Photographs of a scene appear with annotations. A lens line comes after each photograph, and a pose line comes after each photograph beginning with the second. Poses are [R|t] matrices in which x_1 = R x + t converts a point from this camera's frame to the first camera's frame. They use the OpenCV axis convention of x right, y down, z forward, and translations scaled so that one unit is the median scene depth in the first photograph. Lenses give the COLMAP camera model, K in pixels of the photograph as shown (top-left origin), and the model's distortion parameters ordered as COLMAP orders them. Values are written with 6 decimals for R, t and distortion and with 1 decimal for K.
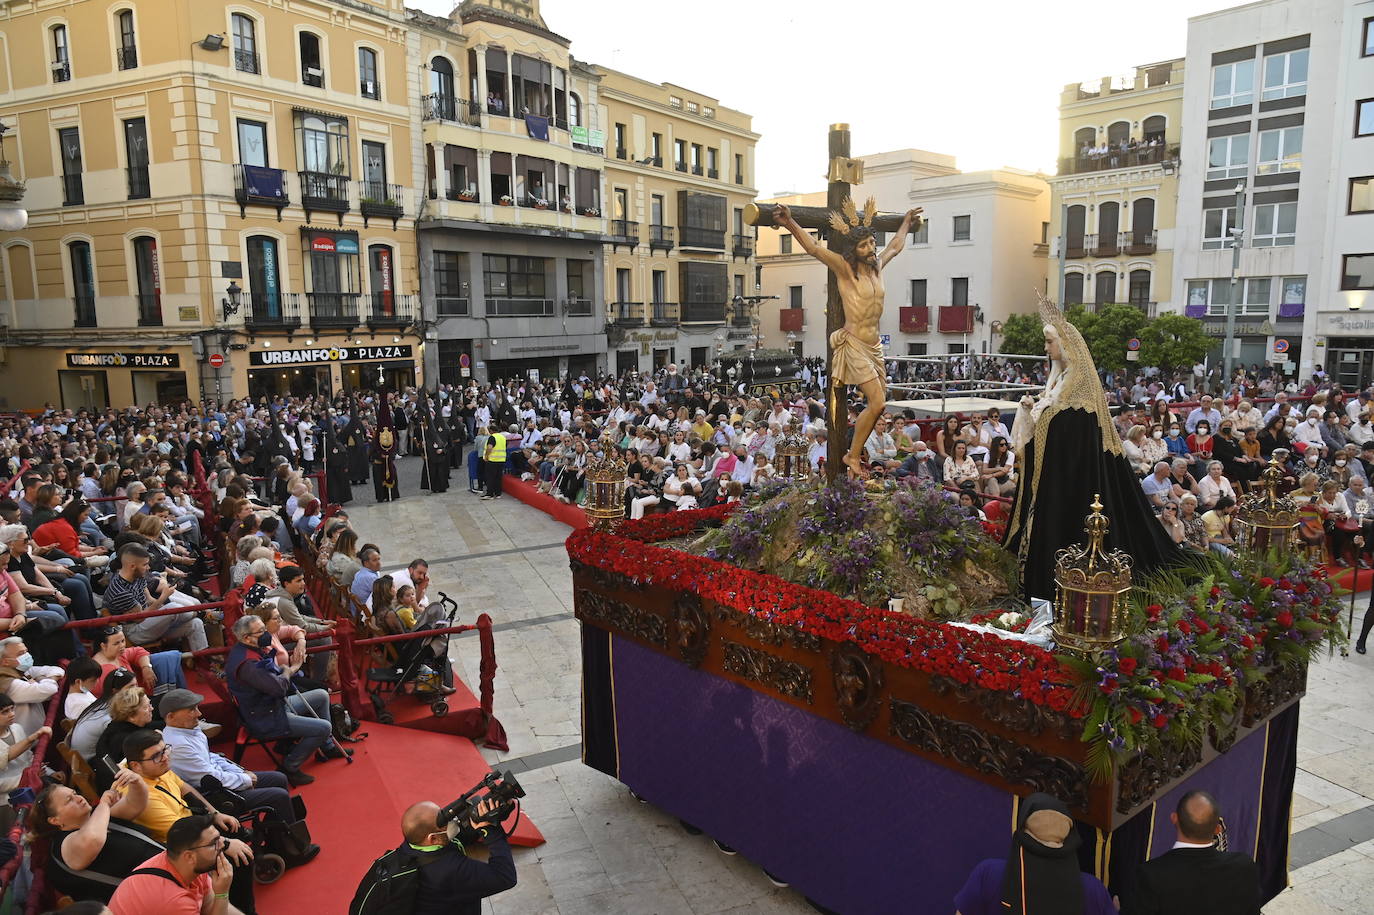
lens RADIAL K [[959.0, 0, 687.0], [0, 959.0, 457.5], [0, 0, 1]] dist [-0.010017, -0.006229]
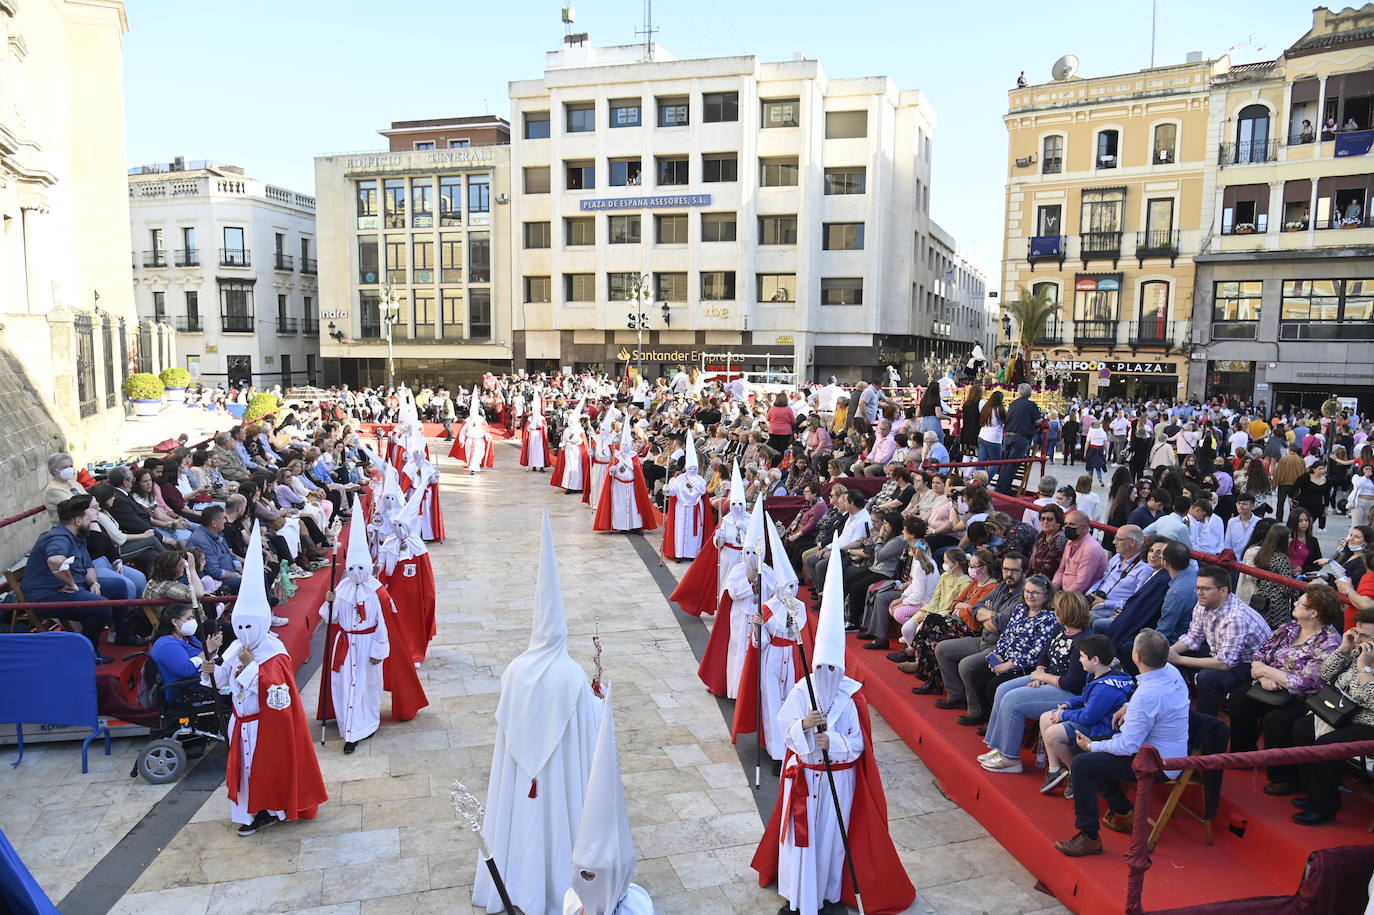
lens RADIAL K [[934.3, 0, 679.2], [0, 934.3, 477.8], [0, 0, 1]] dist [-0.049459, 0.017170]
pose [[-0.033839, 0.147540, -0.988477, 0.904409], [-0.156376, 0.976080, 0.151043, -0.057295], [0.987118, 0.159685, -0.009957, 0.443758]]
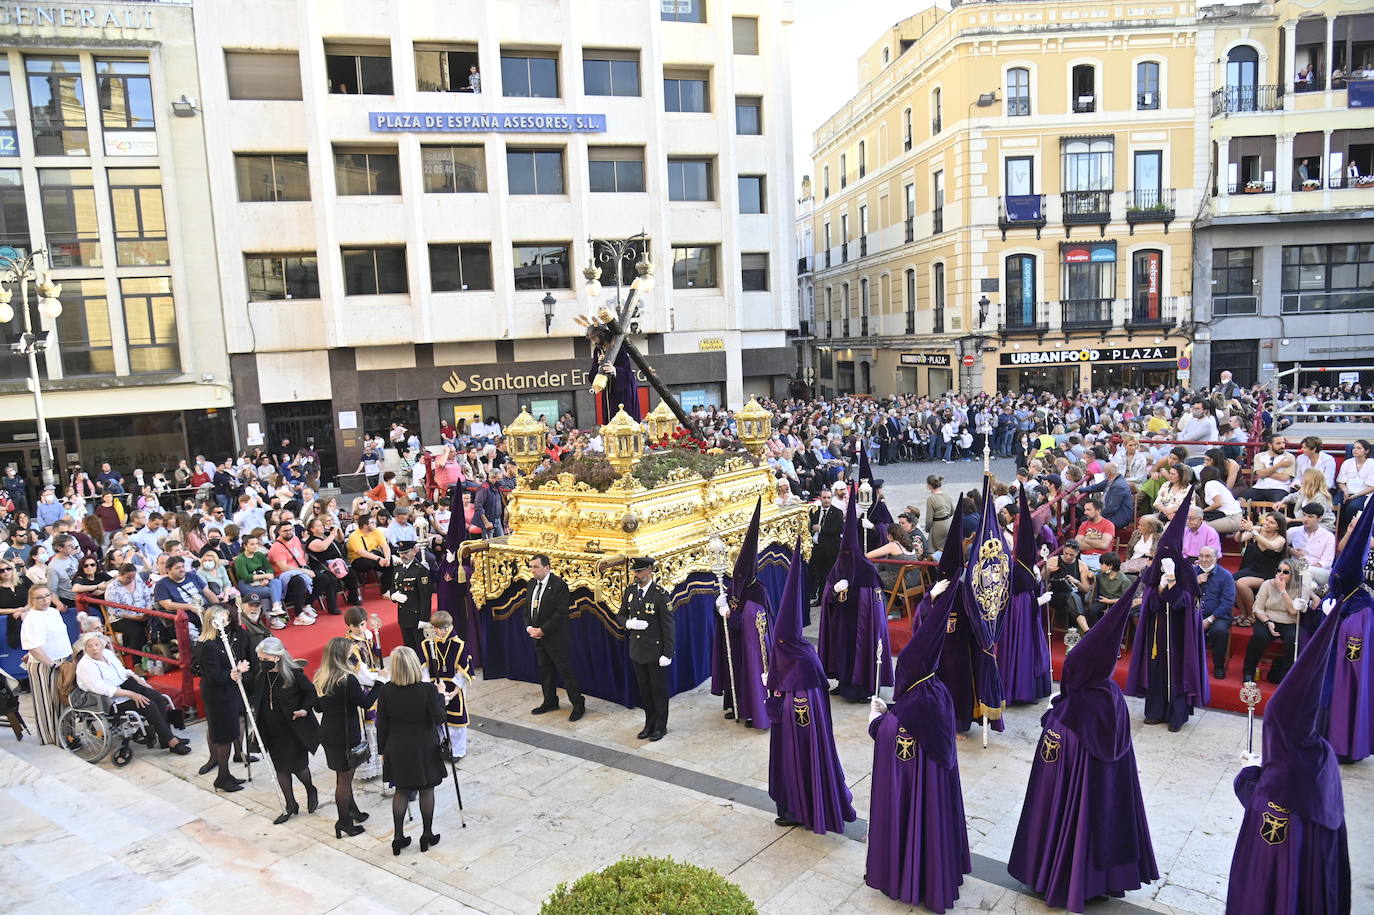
lens RADIAL K [[940.1, 0, 680.8], [0, 940.1, 478.6], [0, 0, 1]] dist [-0.043599, 0.012391]
pose [[0.505265, 0.110630, -0.855843, 0.309335], [-0.086548, 0.993245, 0.077296, -0.009879], [0.858613, 0.035017, 0.511427, 0.061005]]
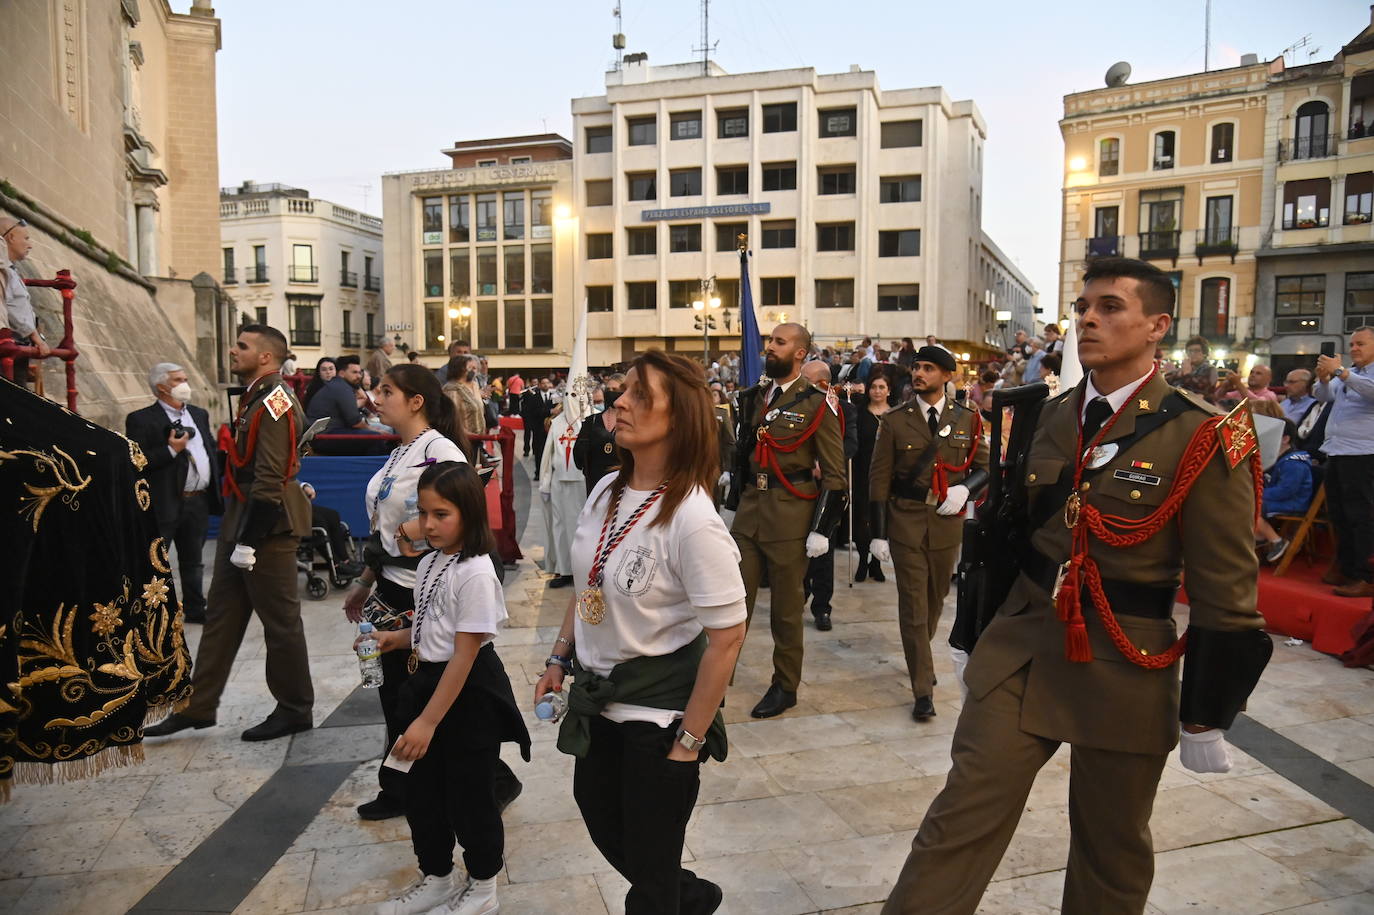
lens RADIAL K [[934.3, 0, 679.2], [0, 934.3, 477.8], [0, 0, 1]] dist [-0.049459, 0.017170]
pose [[-0.065289, 0.111661, -0.991599, 0.932884], [-0.147047, 0.981794, 0.120239, -0.007263], [0.986972, 0.153662, -0.047681, 0.404875]]
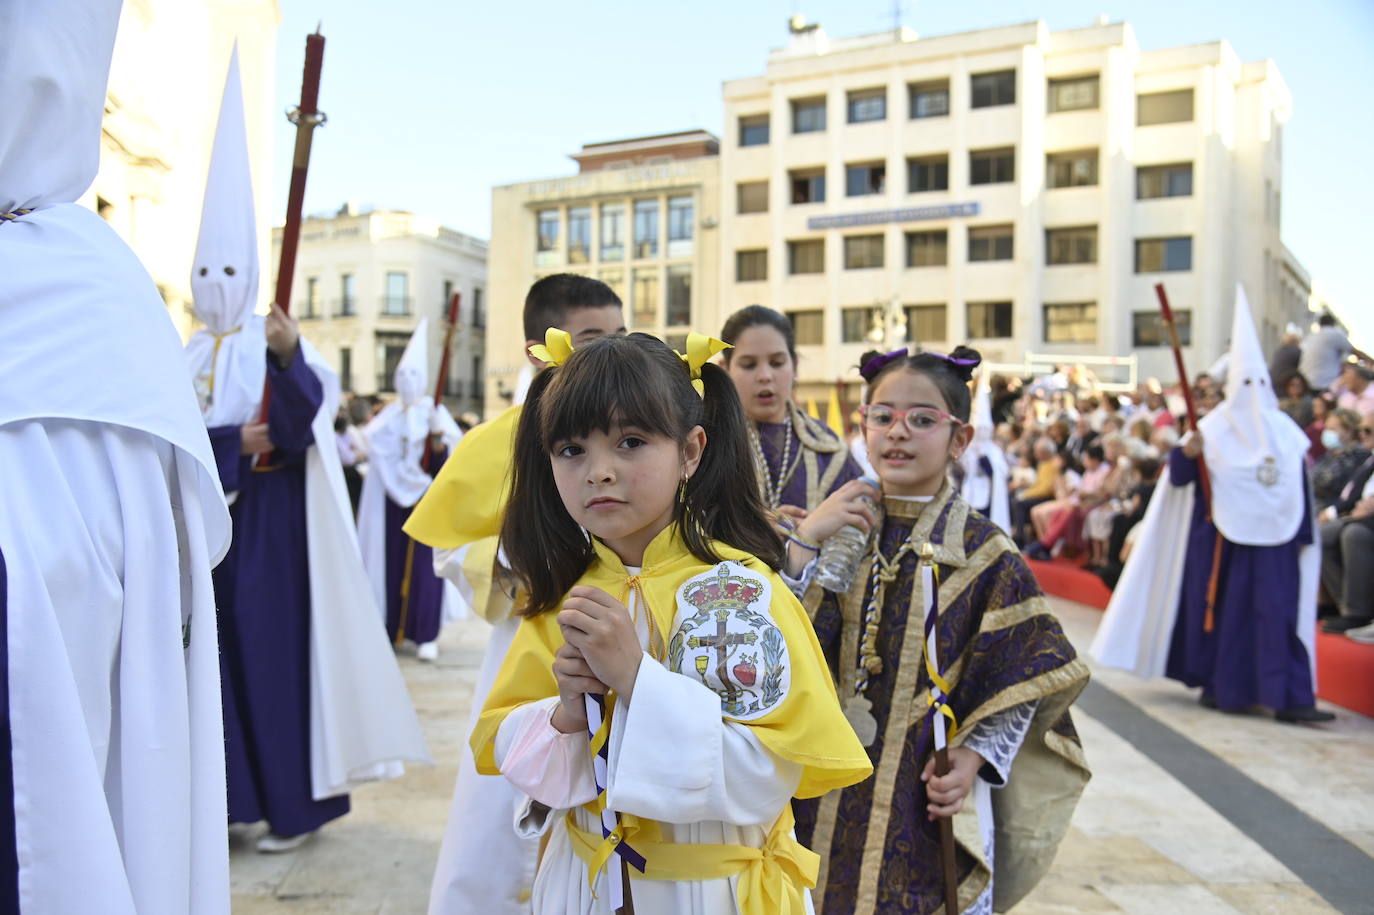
lens RADIAL K [[1120.2, 0, 678.3], [0, 1120.2, 477.1], [0, 0, 1]] dist [-0.042187, 0.006036]
pose [[-0.243891, 0.026475, -0.969441, 0.787560], [-0.155806, 0.985573, 0.066113, 0.005911], [0.957205, 0.167169, -0.236247, 0.432606]]
